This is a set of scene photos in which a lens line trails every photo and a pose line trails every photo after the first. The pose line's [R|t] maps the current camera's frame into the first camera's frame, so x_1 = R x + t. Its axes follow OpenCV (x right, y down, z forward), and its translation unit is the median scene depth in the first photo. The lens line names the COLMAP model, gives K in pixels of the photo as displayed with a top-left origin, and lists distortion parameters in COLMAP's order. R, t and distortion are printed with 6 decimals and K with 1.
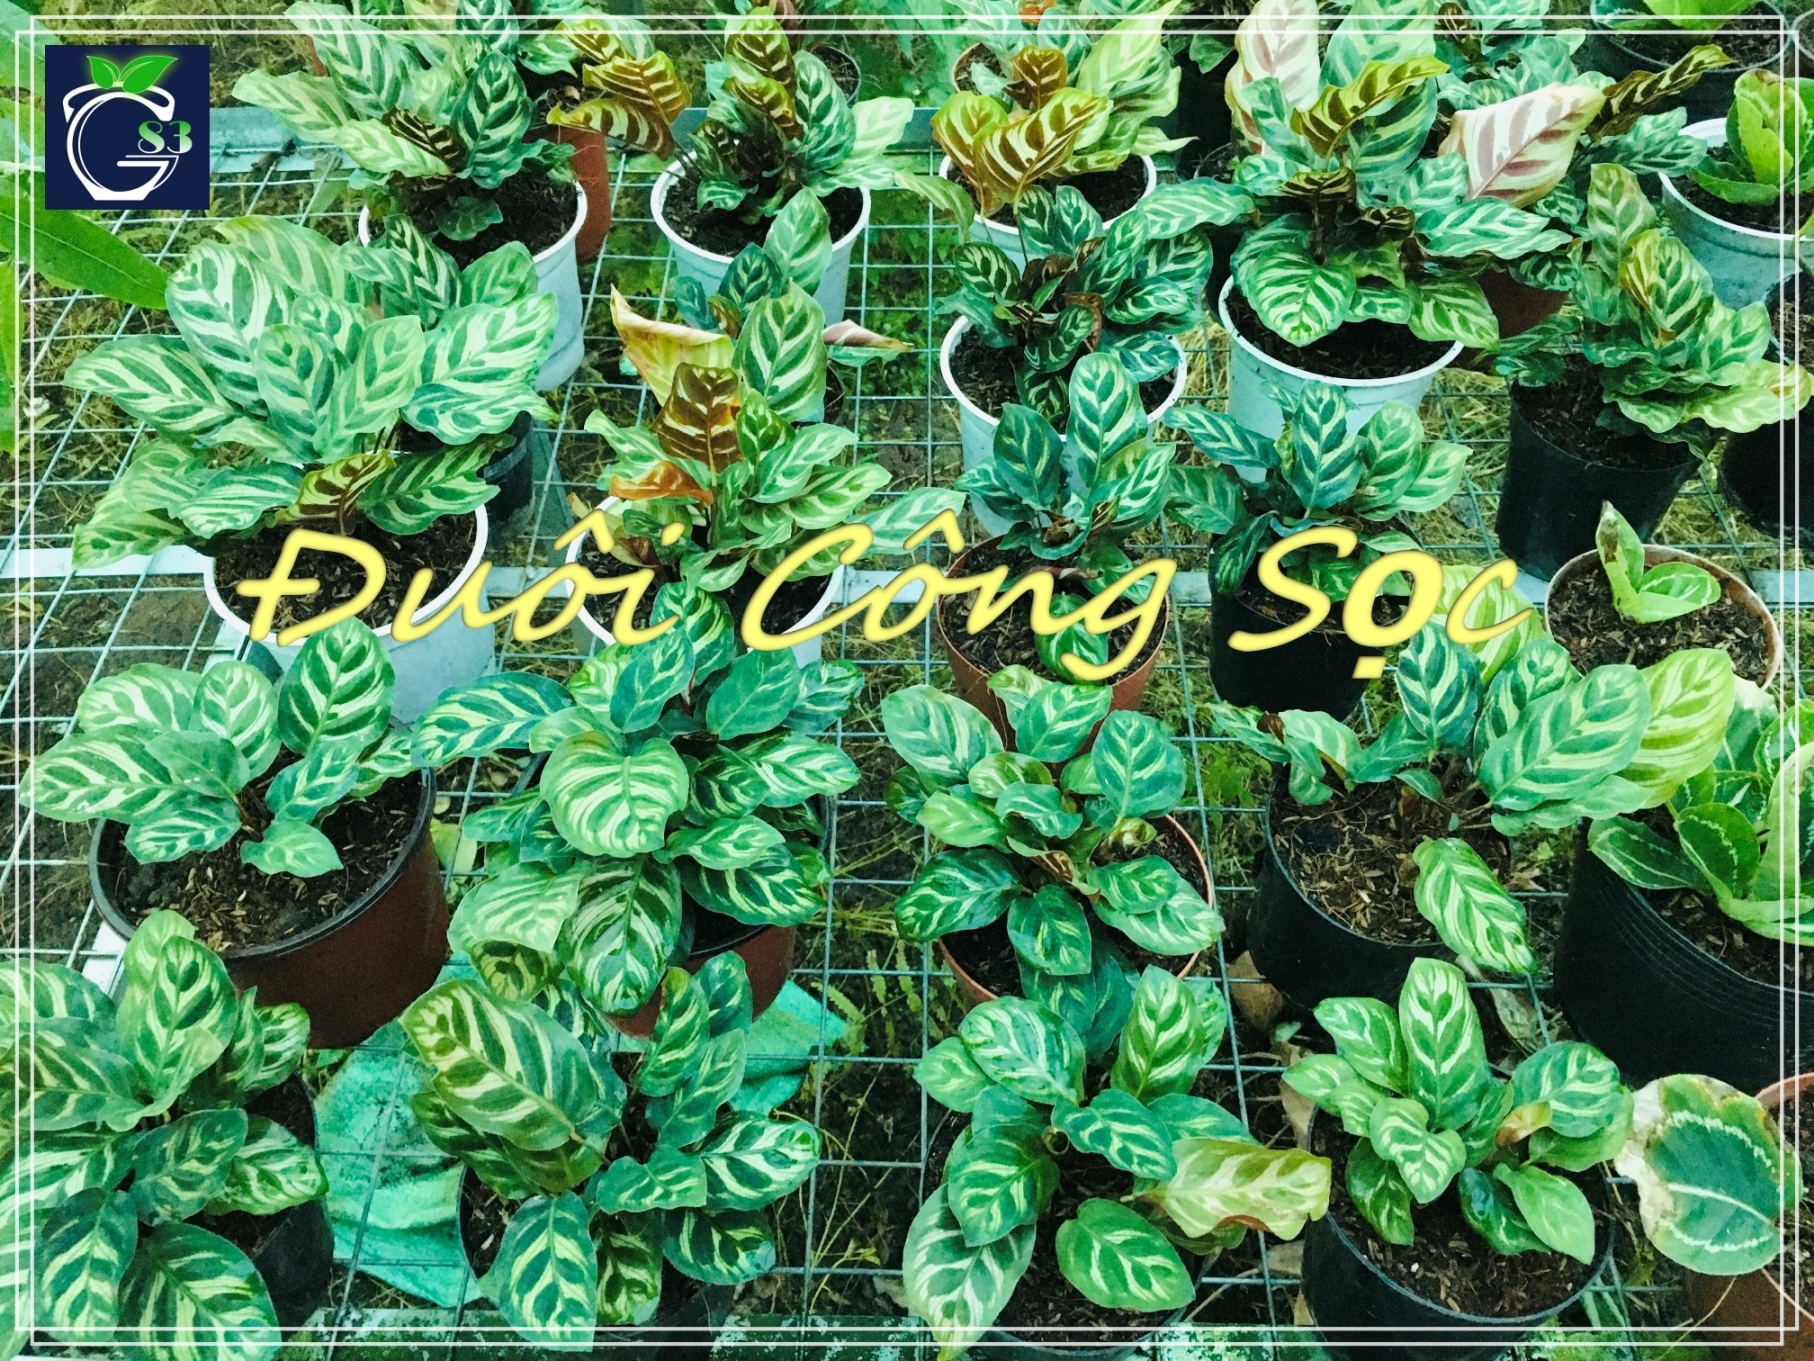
lens RADIAL K [[1609.1, 0, 899.3], [0, 1609.1, 689.7], [0, 0, 1]] dist [0.100723, -0.139554]
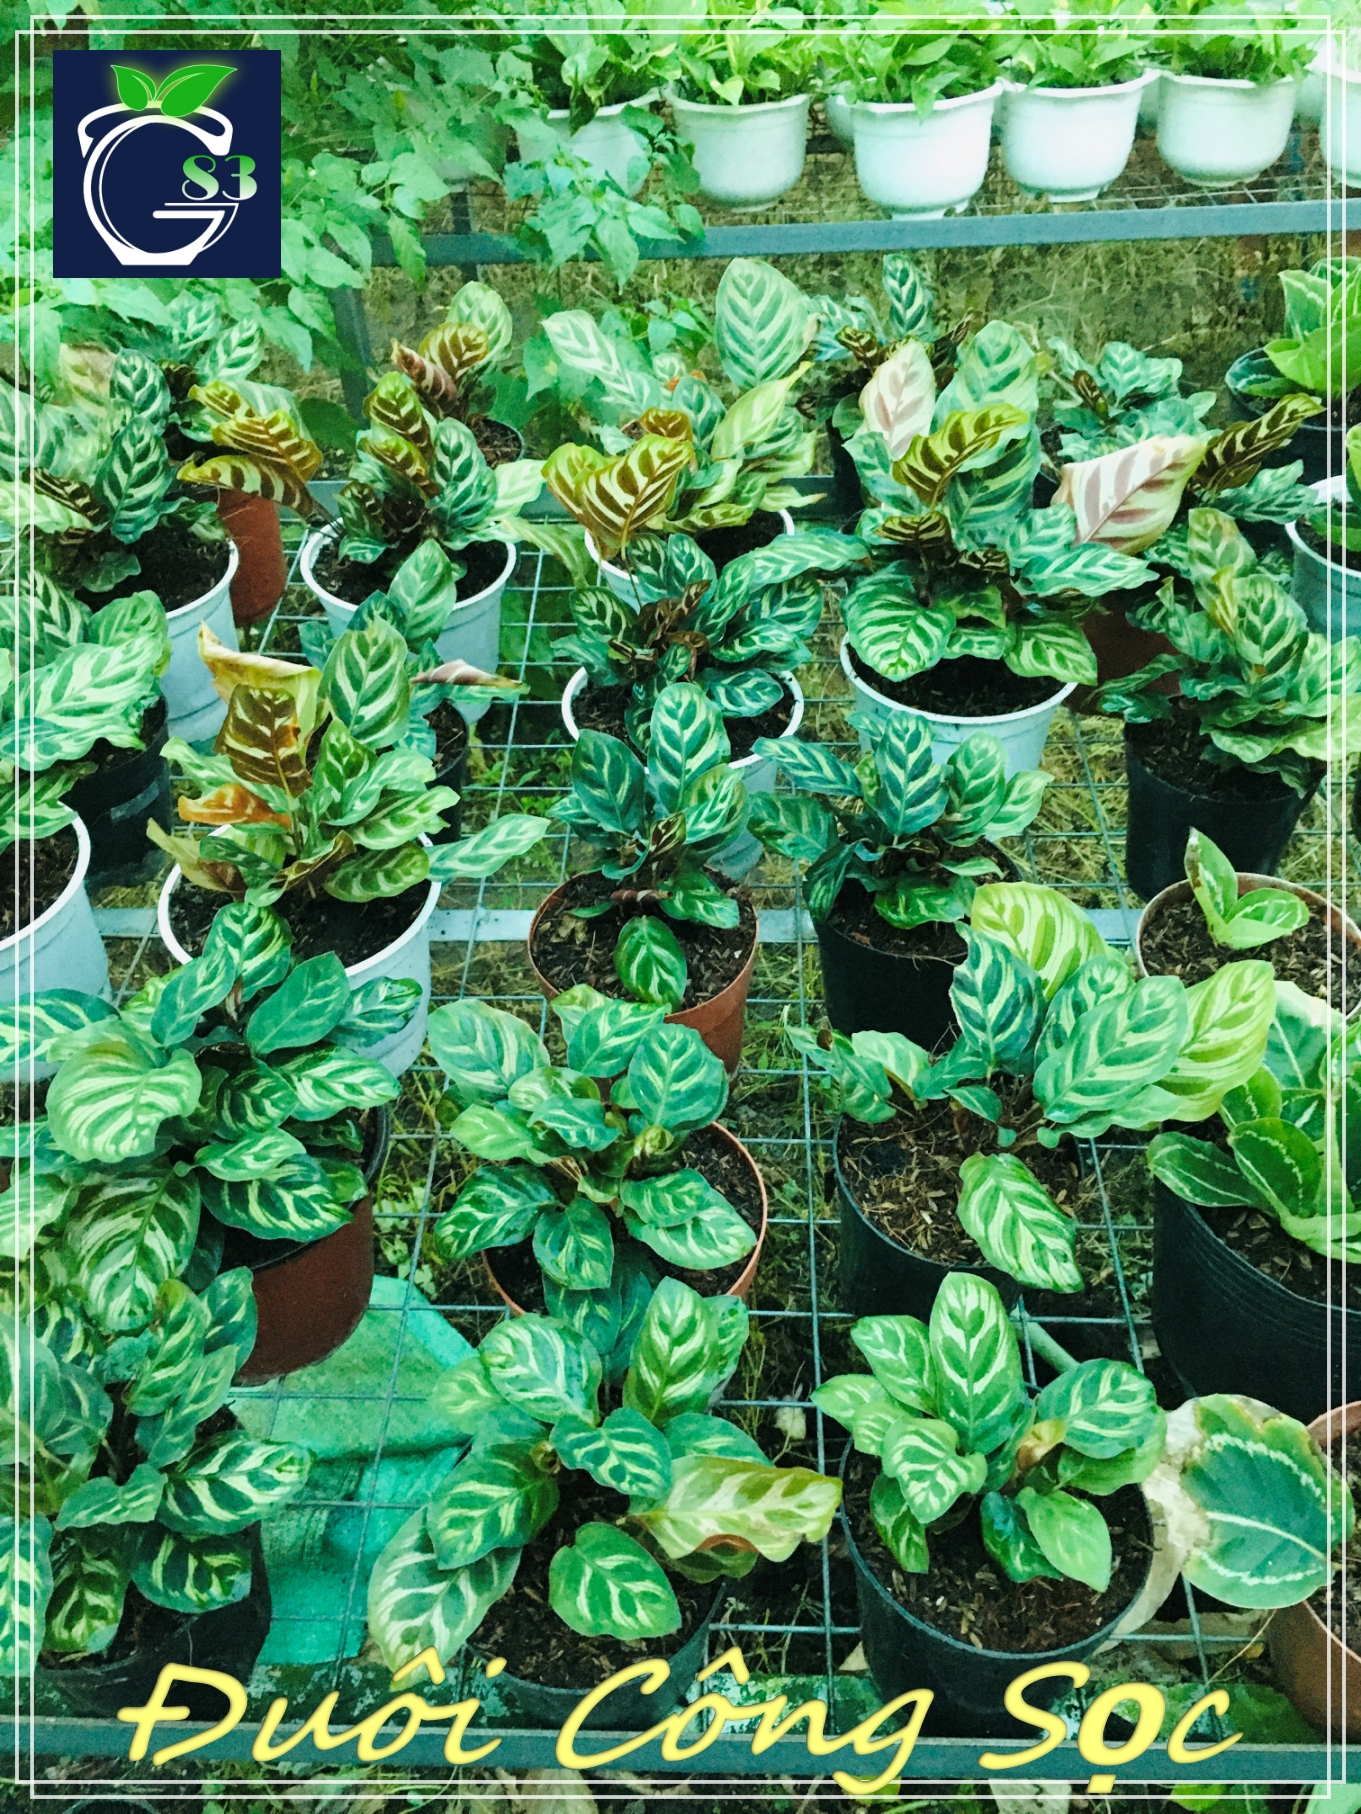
lens RADIAL K [[1609.1, 0, 680.5], [0, 1609.1, 907.0], [0, 0, 1]] dist [0.100723, -0.139554]
pose [[0.999740, -0.004273, -0.022415, 0.164117], [0.001798, 0.994005, -0.109318, 0.048727], [0.022747, 0.109249, 0.993754, 0.007409]]
